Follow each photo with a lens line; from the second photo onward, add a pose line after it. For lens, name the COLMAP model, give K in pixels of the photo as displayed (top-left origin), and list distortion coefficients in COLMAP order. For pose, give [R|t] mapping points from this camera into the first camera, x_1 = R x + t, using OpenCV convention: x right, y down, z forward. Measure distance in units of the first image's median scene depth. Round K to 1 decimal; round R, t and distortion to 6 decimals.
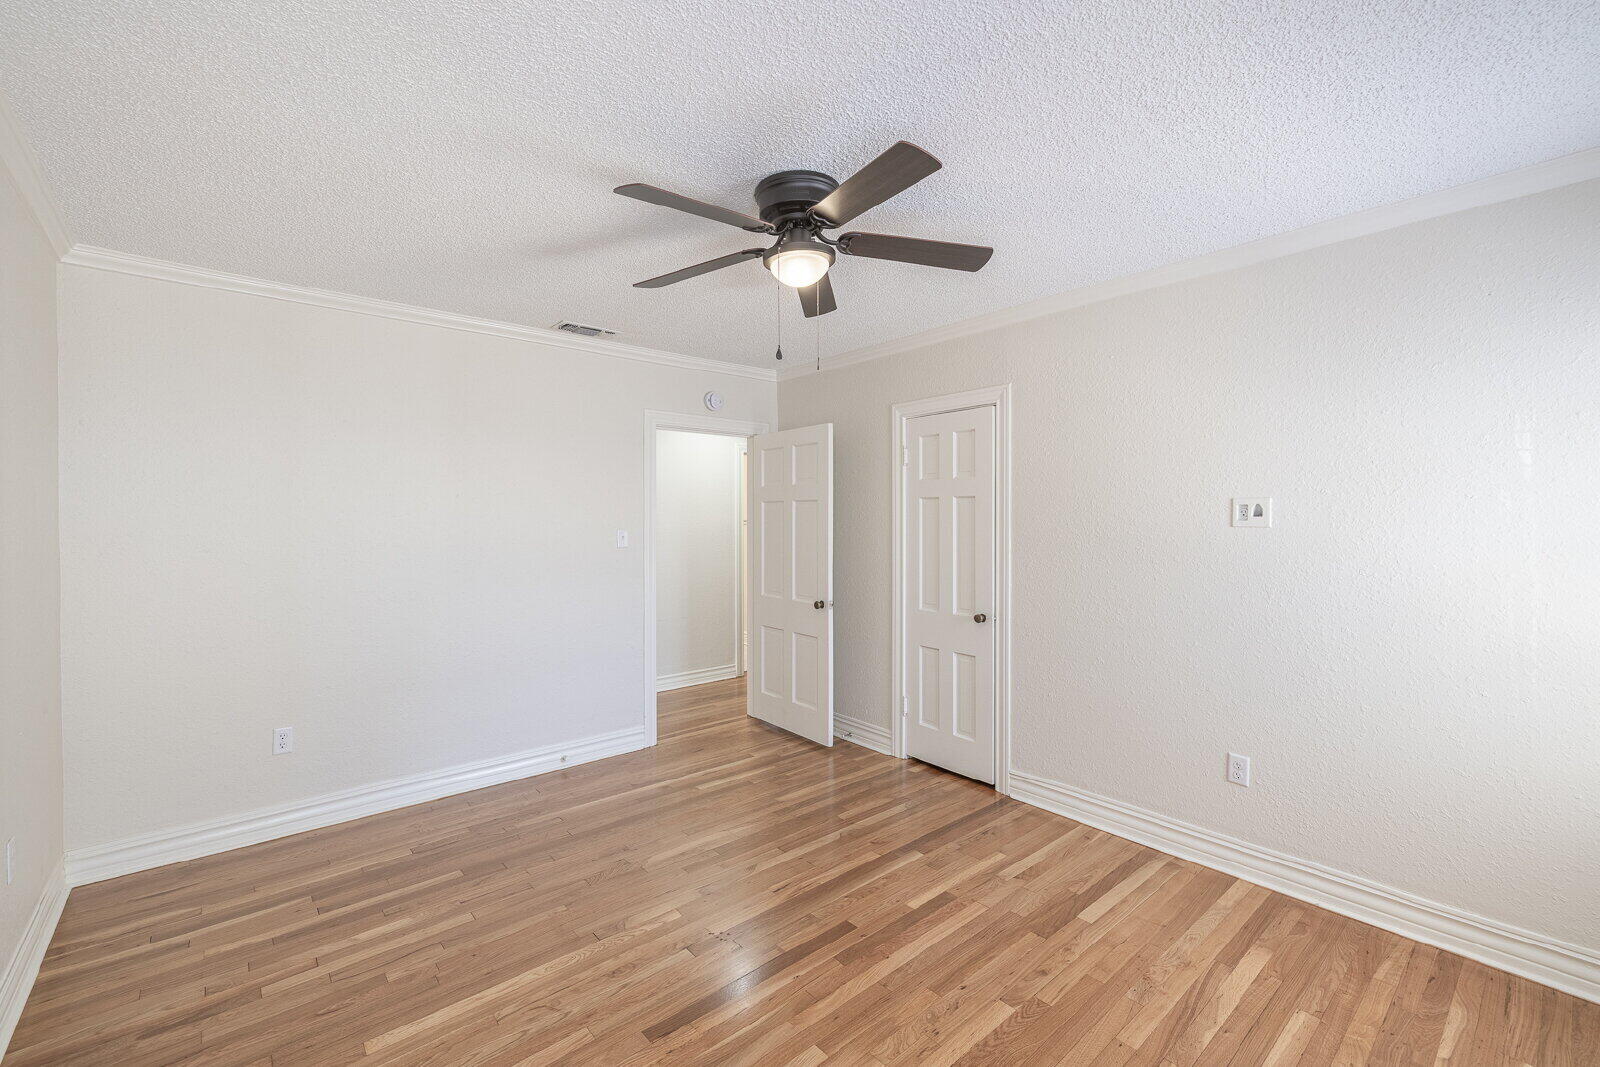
lens RADIAL K [[674.4, 0, 789.8], [0, 674.4, 521.1], [0, 0, 1]] dist [-0.000957, -0.000411]
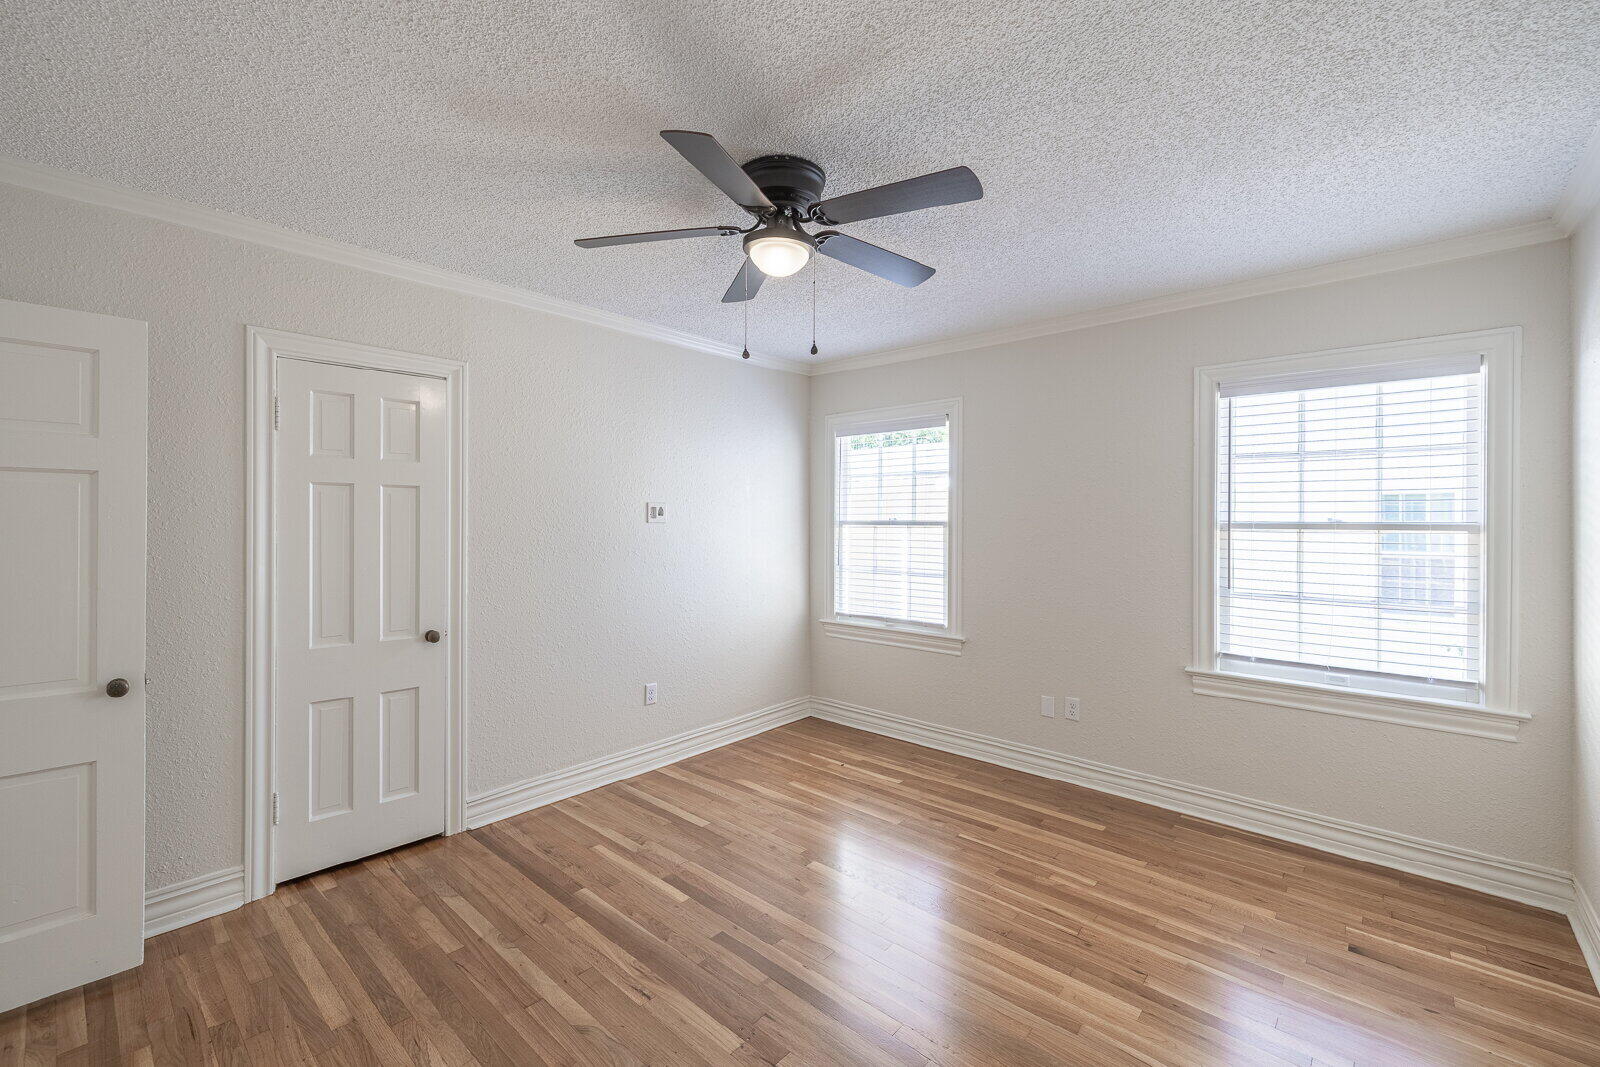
lens RADIAL K [[674.4, 0, 789.8], [0, 674.4, 521.1], [0, 0, 1]] dist [-0.000957, -0.000411]
pose [[-0.136248, -0.007250, 0.990648, -0.725086], [-0.005756, 0.999962, 0.006526, -0.005216], [-0.990658, -0.004813, -0.136284, 0.847373]]
